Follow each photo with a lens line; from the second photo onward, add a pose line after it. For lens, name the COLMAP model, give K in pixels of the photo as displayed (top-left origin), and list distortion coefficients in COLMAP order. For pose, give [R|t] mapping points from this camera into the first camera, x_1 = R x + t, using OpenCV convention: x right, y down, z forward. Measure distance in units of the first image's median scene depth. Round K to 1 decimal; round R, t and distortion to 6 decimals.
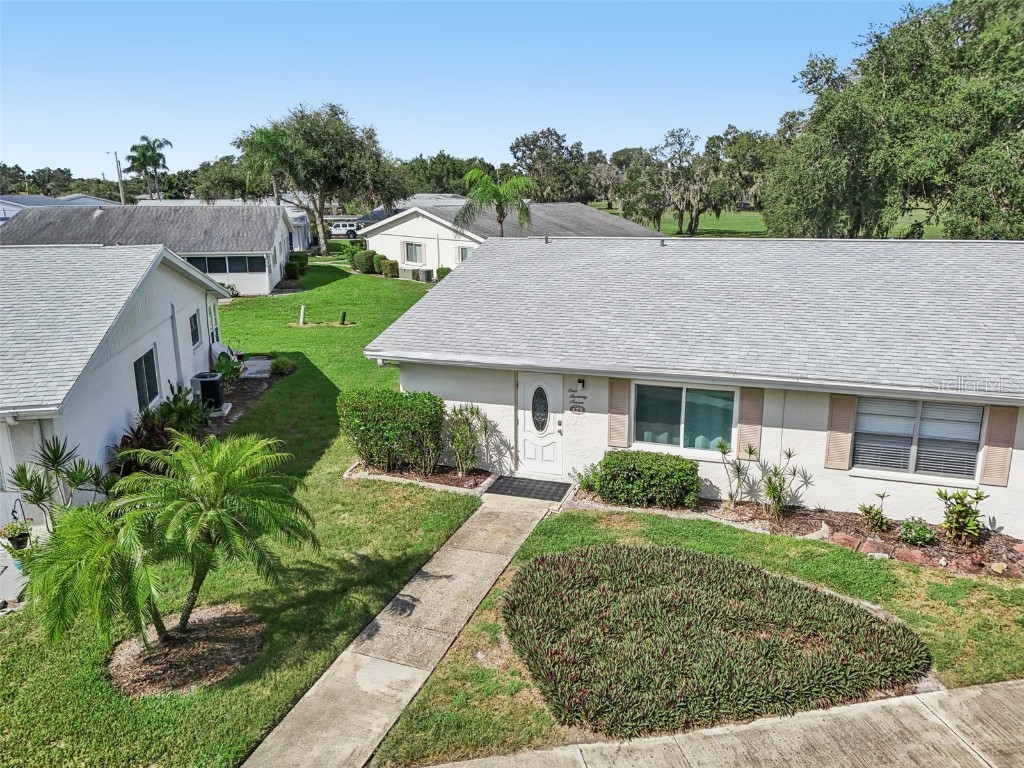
lens RADIAL K [[755.7, 0, 512.0], [0, 755.7, 384.0], [0, 0, 1]] dist [0.065524, -0.073280]
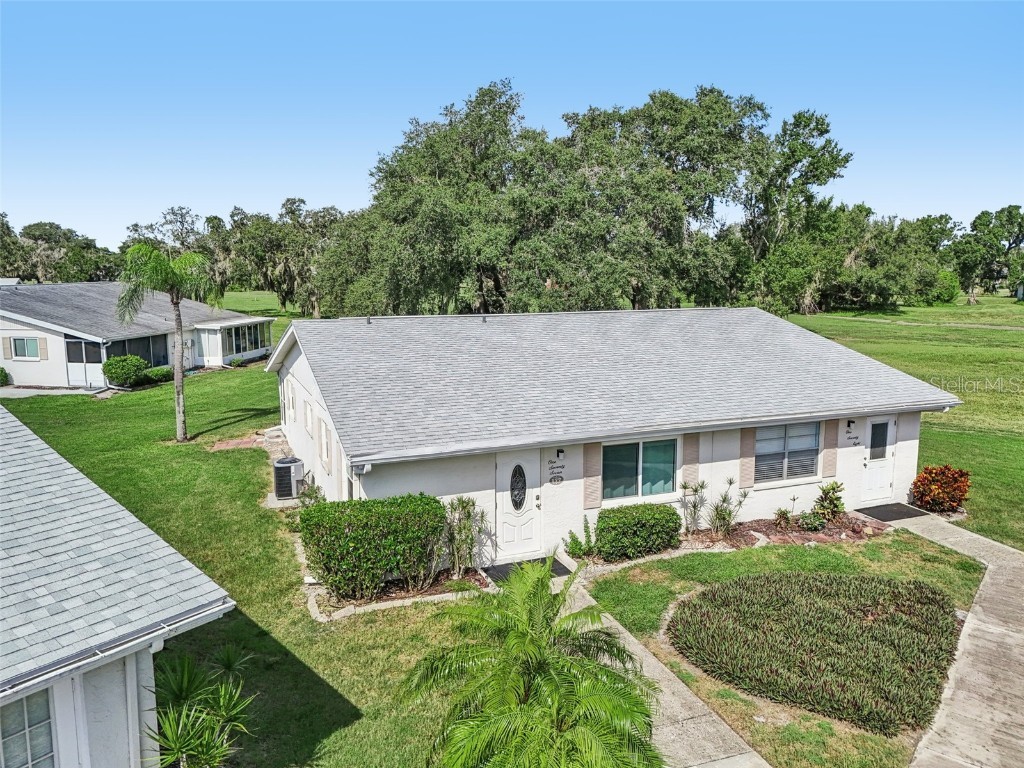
lens RADIAL K [[743.5, 0, 512.0], [0, 743.5, 384.0], [0, 0, 1]] dist [0.083441, -0.113089]
pose [[0.752987, -0.095137, 0.651122, -0.603221], [0.159163, 0.986444, -0.039931, -0.063903], [-0.638497, 0.133703, 0.757922, 0.261005]]
